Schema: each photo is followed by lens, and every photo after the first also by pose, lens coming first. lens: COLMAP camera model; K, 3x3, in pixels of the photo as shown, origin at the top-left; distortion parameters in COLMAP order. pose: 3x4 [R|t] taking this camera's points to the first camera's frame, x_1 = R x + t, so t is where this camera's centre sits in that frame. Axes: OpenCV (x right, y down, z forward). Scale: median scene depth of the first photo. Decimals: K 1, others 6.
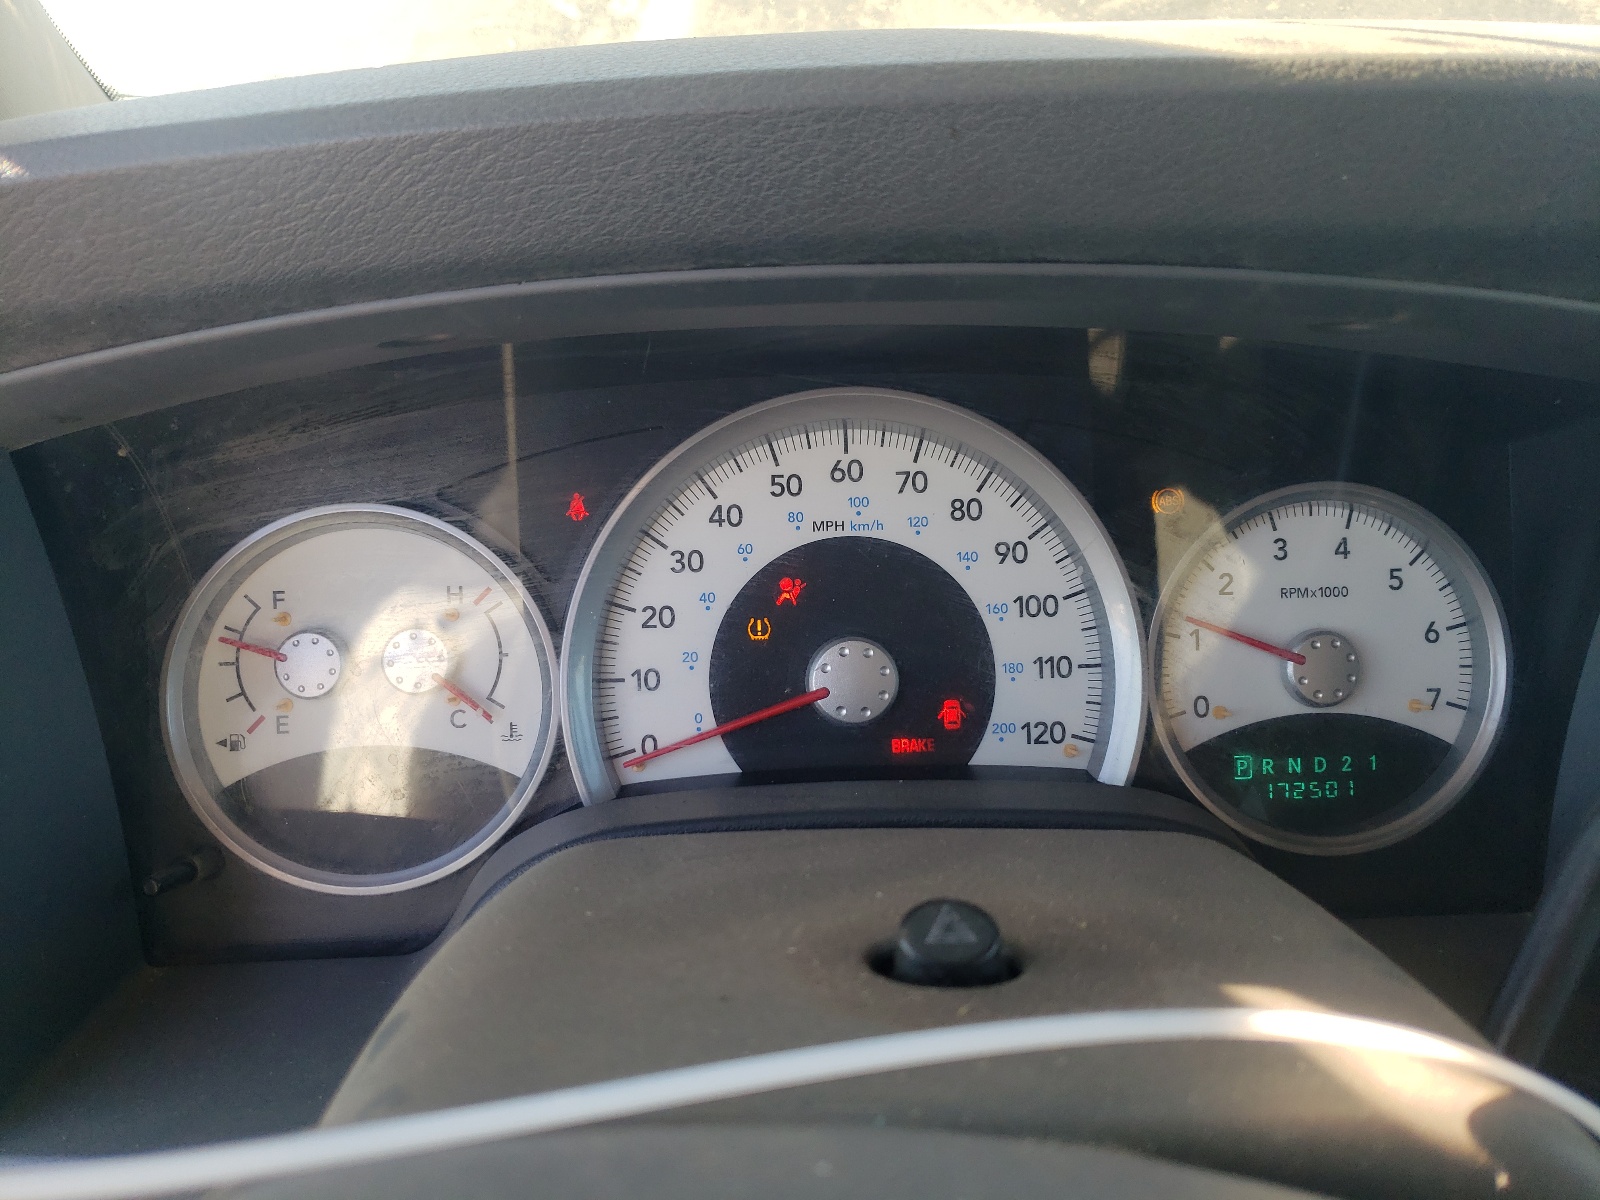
lens RADIAL K [[1217.2, 0, 800.9], [0, 1217.2, 601.1], [0, 0, 1]] dist [-0.000662, -0.002300]
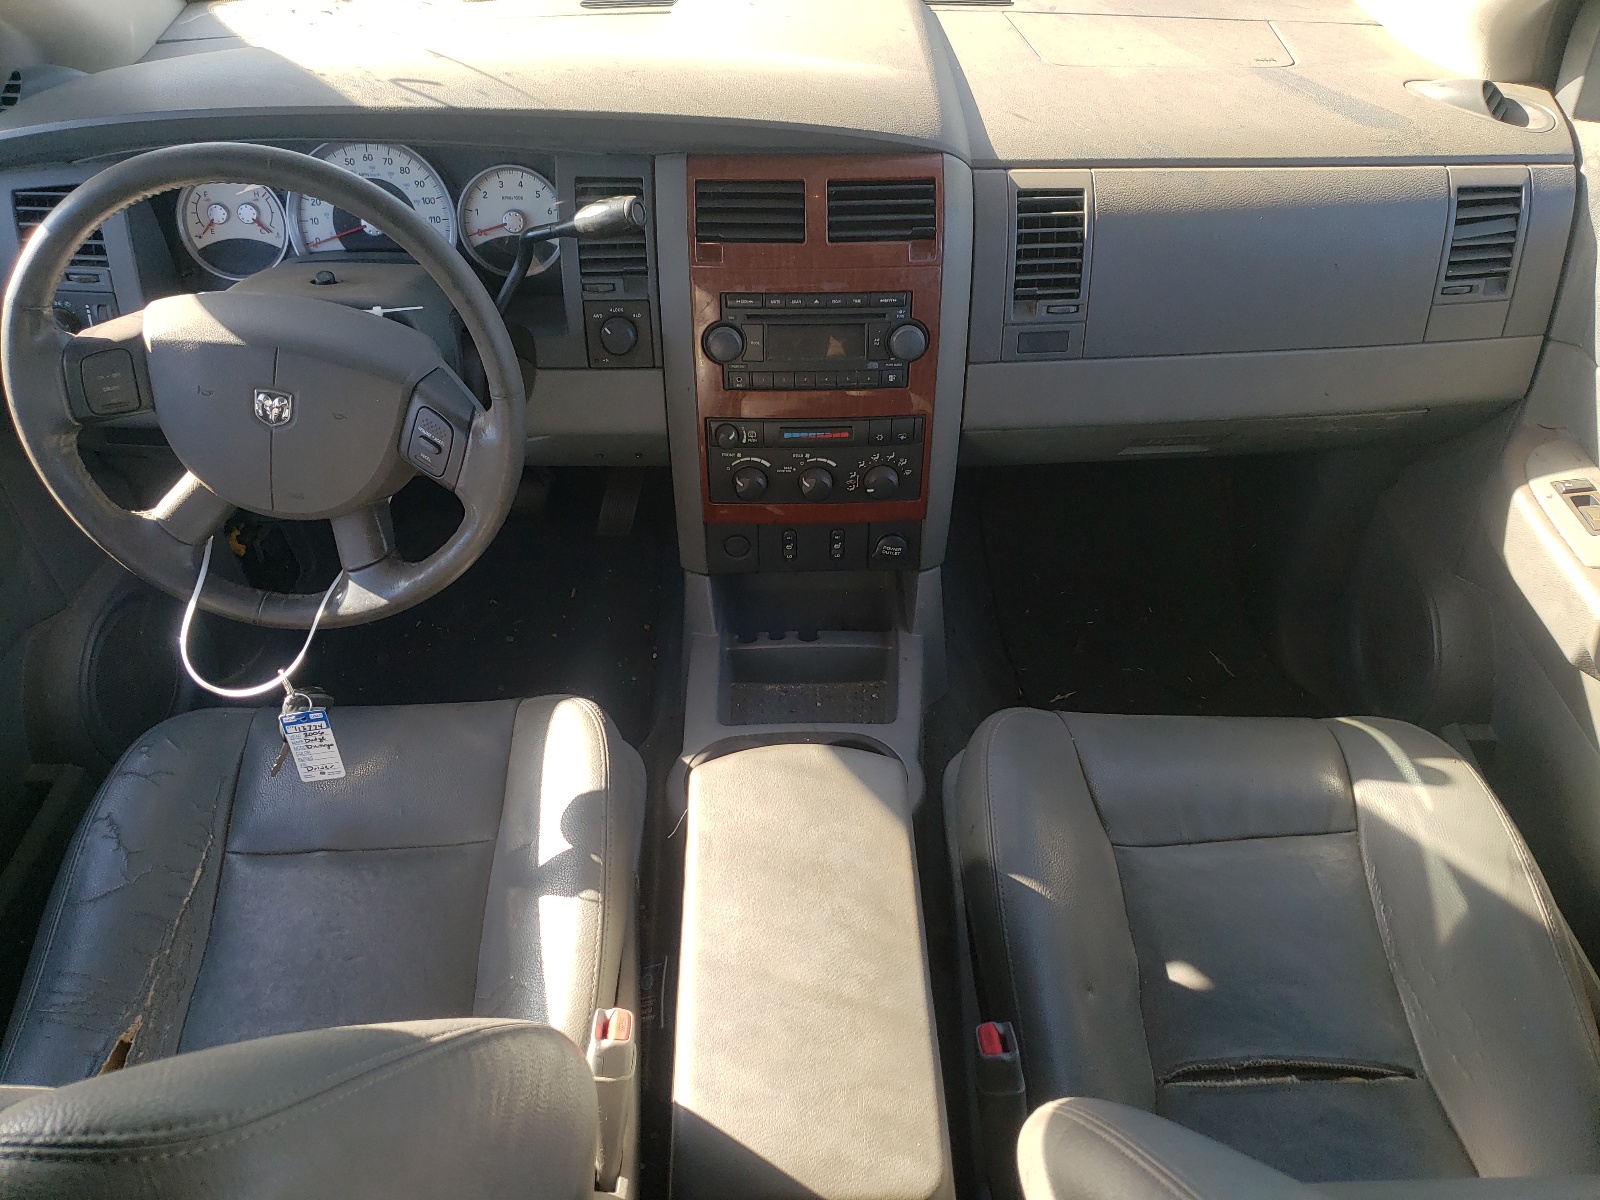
lens RADIAL K [[1217.2, 0, 801.1], [0, 1217.2, 599.9], [0, 0, 1]] dist [-0.000662, -0.002300]
pose [[0.999742, 0.022059, 0.005434, 1.272126], [-0.022359, 0.913026, 0.407288, -0.395495], [0.004023, -0.407304, 0.913284, -2.625590]]
